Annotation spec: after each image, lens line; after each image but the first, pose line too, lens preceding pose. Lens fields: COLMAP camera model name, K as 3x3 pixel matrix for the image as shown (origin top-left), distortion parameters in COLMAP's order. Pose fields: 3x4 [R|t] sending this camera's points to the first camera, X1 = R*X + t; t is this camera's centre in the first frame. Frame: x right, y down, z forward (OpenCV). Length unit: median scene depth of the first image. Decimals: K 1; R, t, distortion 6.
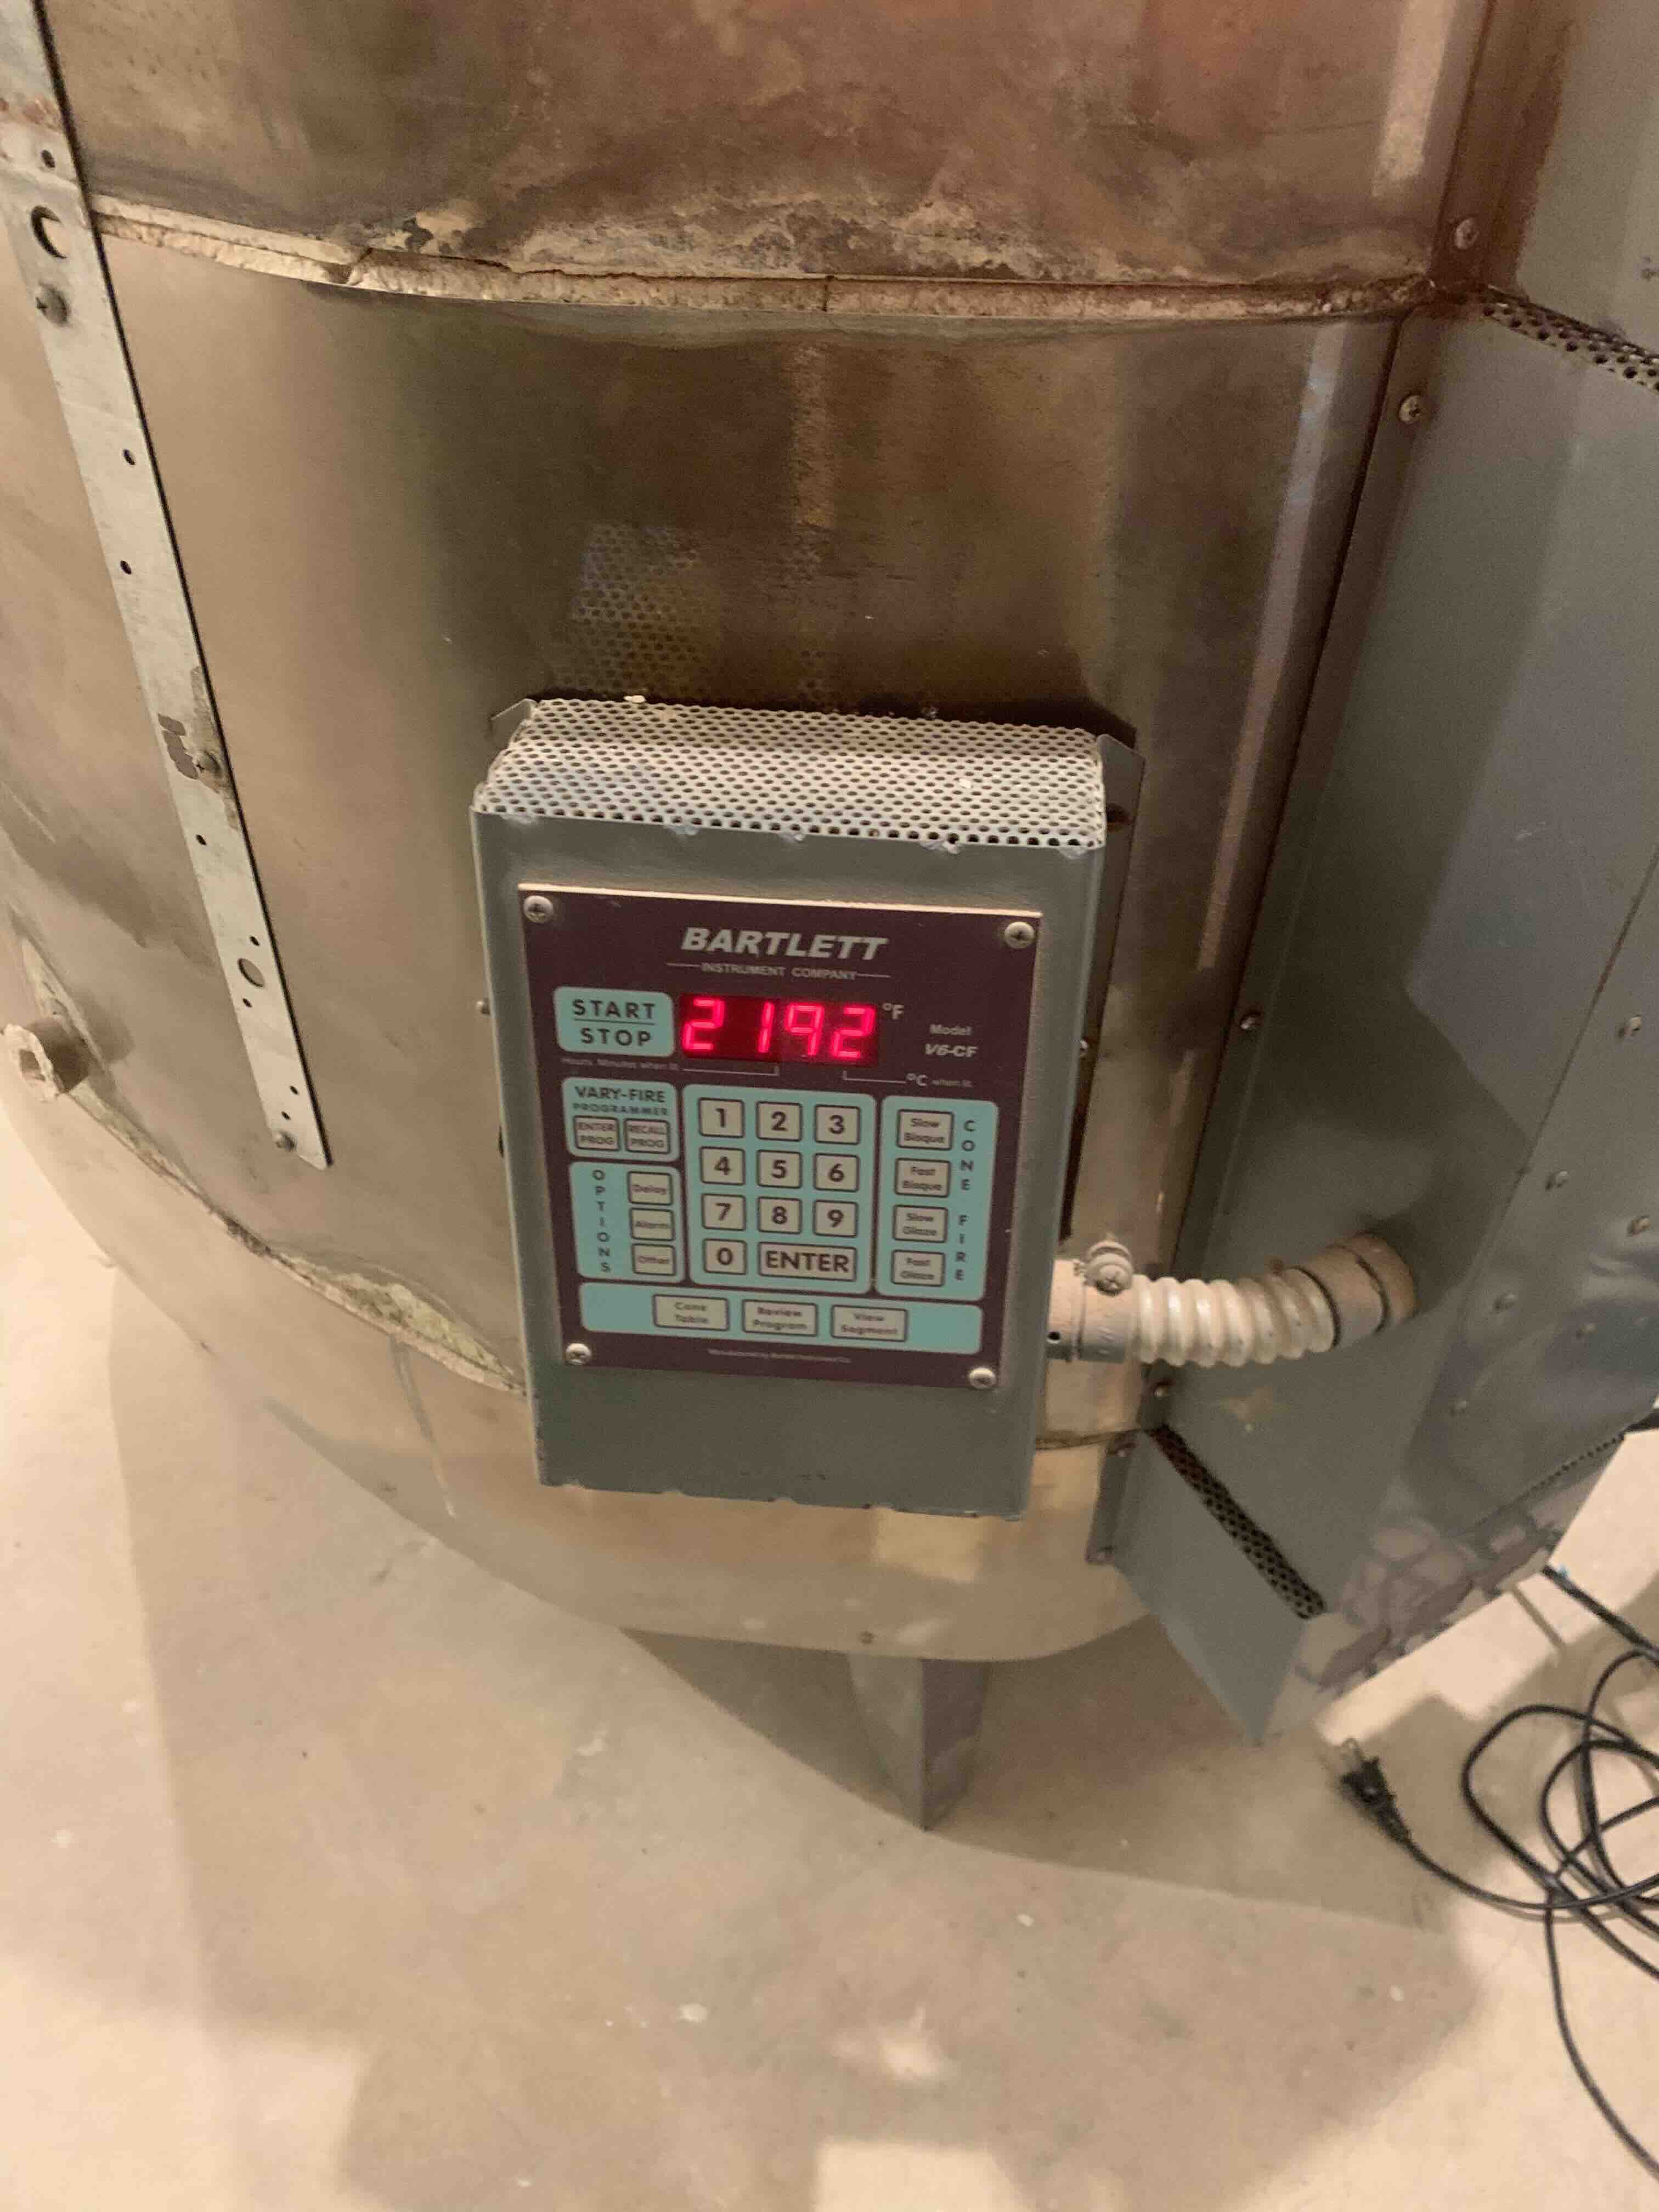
lens RADIAL K [[1671.5, 0, 829.5], [0, 1671.5, 1106.0], [0, 0, 1]] dist [-0.056986, 0.053191]
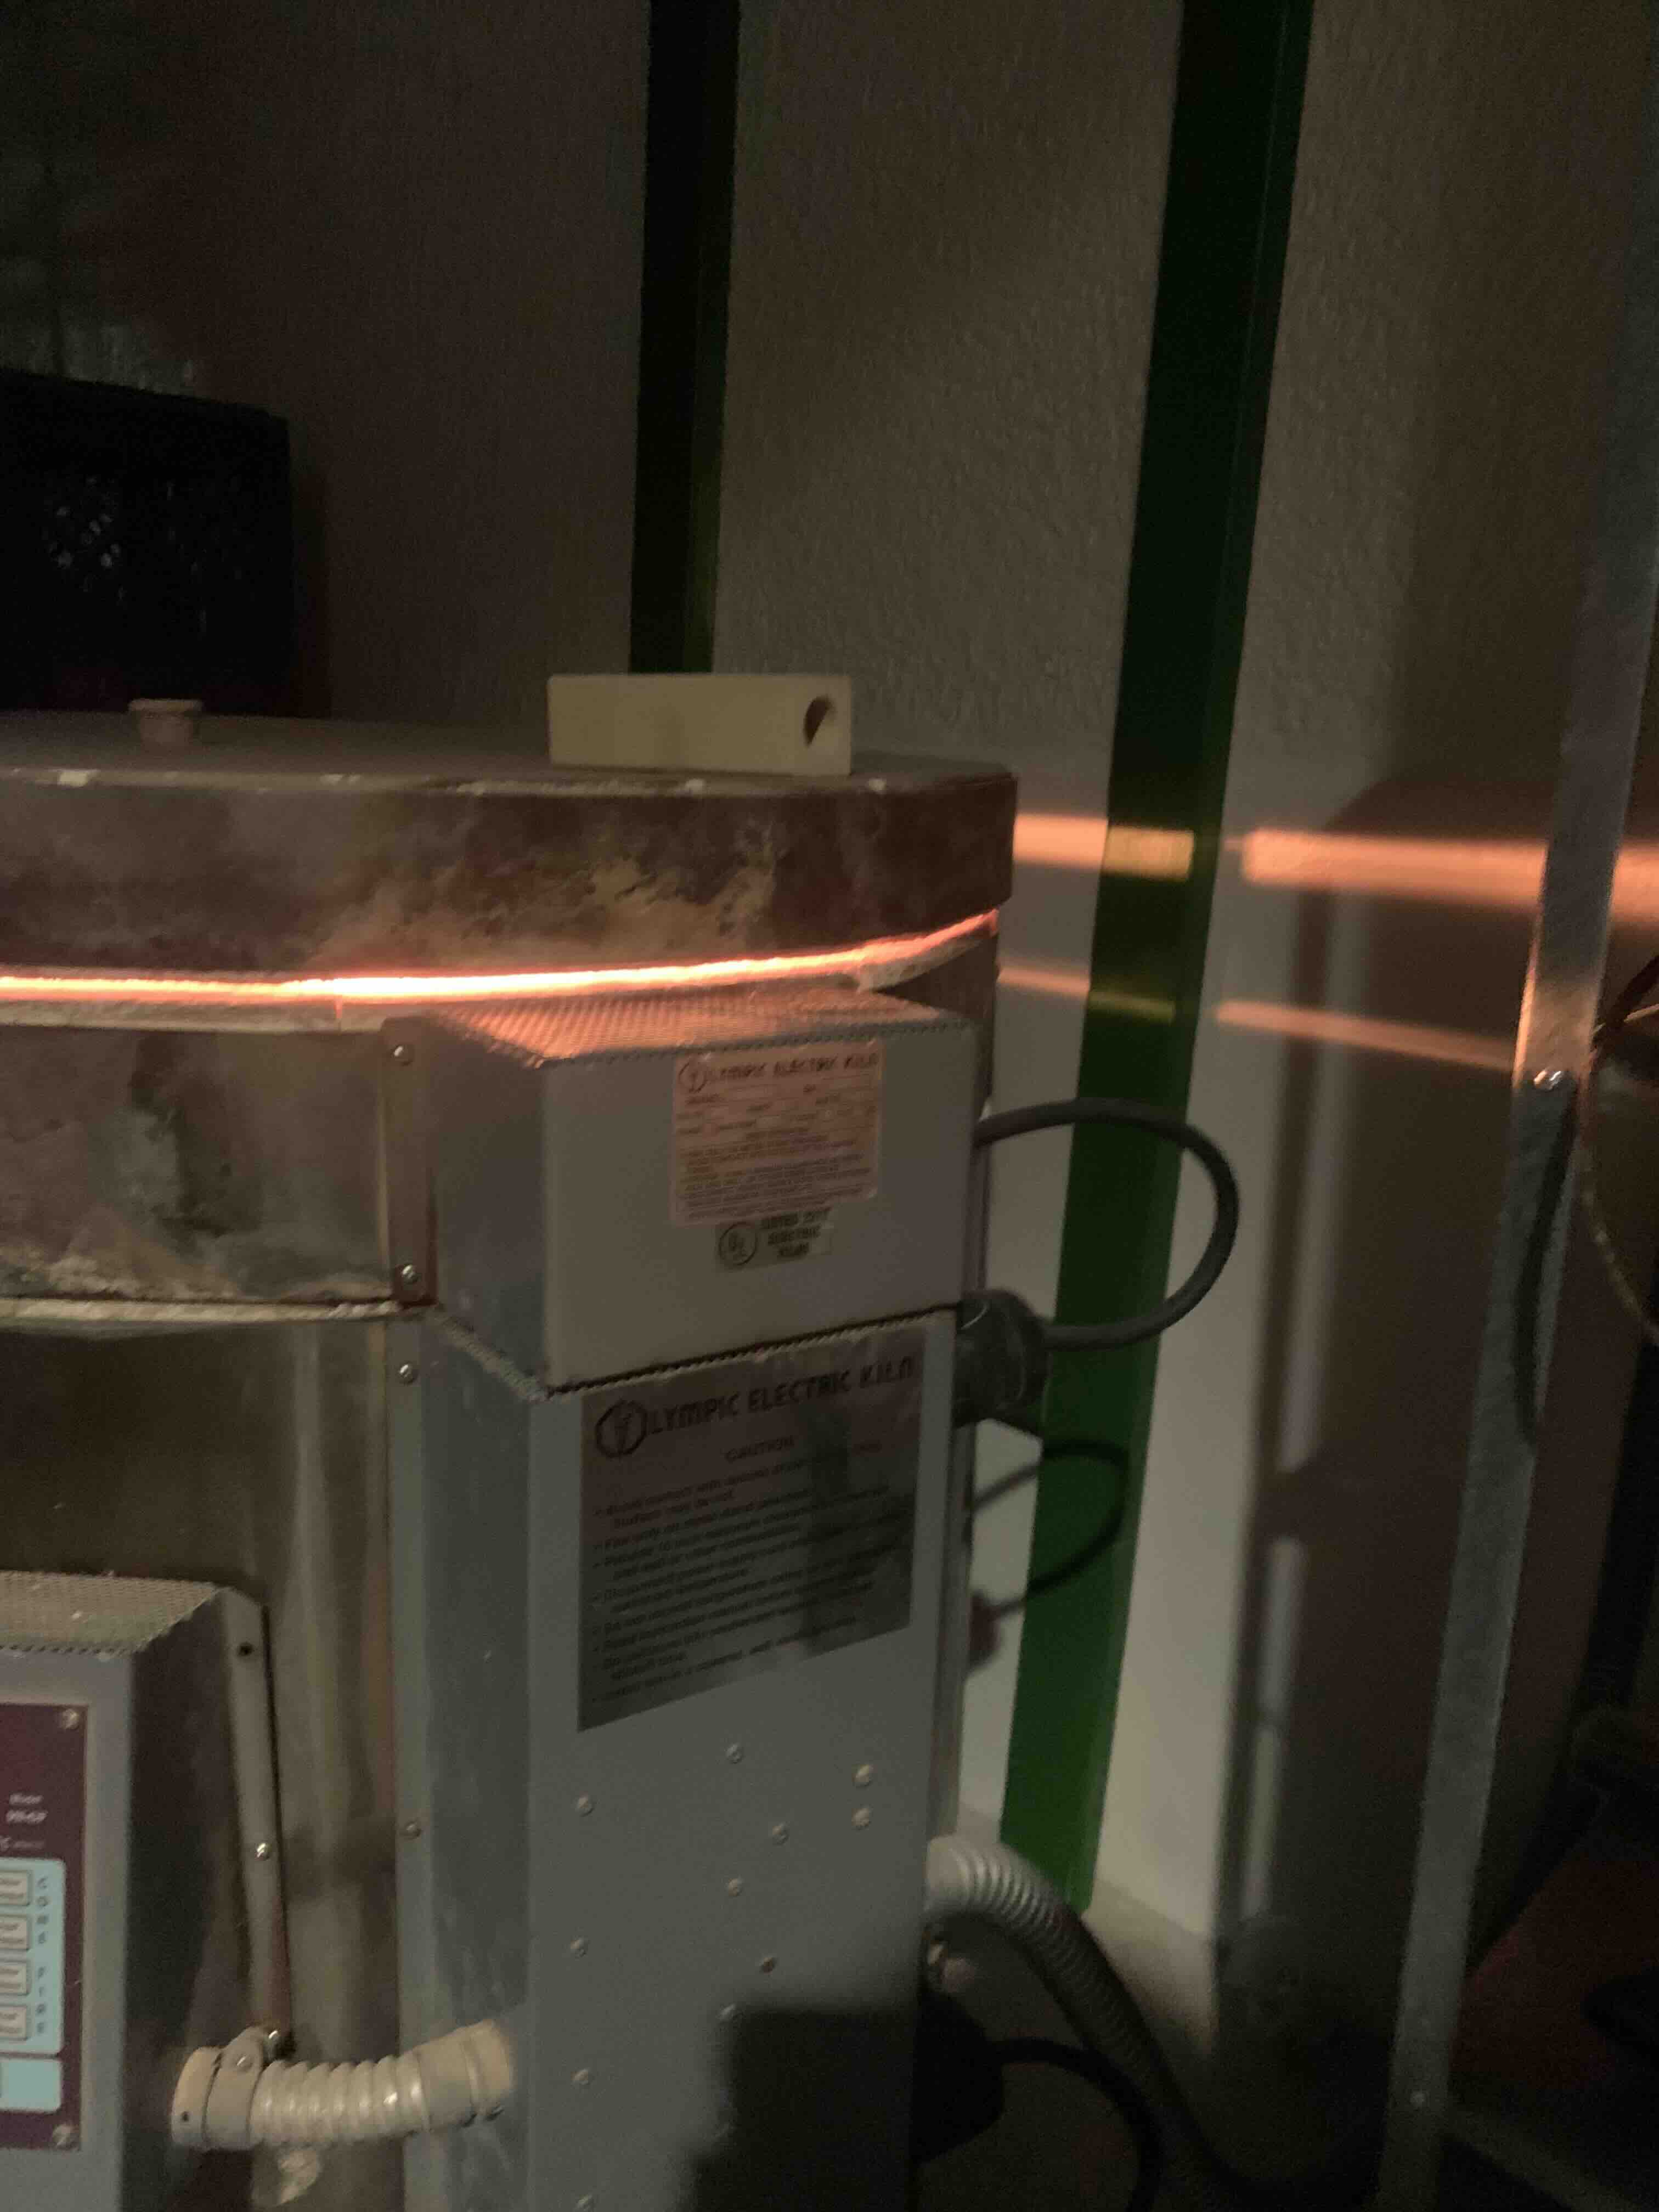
lens RADIAL K [[1671.5, 0, 829.5], [0, 1671.5, 1106.0], [0, 0, 1]] dist [-0.056986, 0.053191]
pose [[0.997784, 0.012323, 0.065393, 0.657518], [0.025375, 0.837985, -0.545102, 0.239043], [-0.061516, 0.545554, 0.835815, -0.491778]]
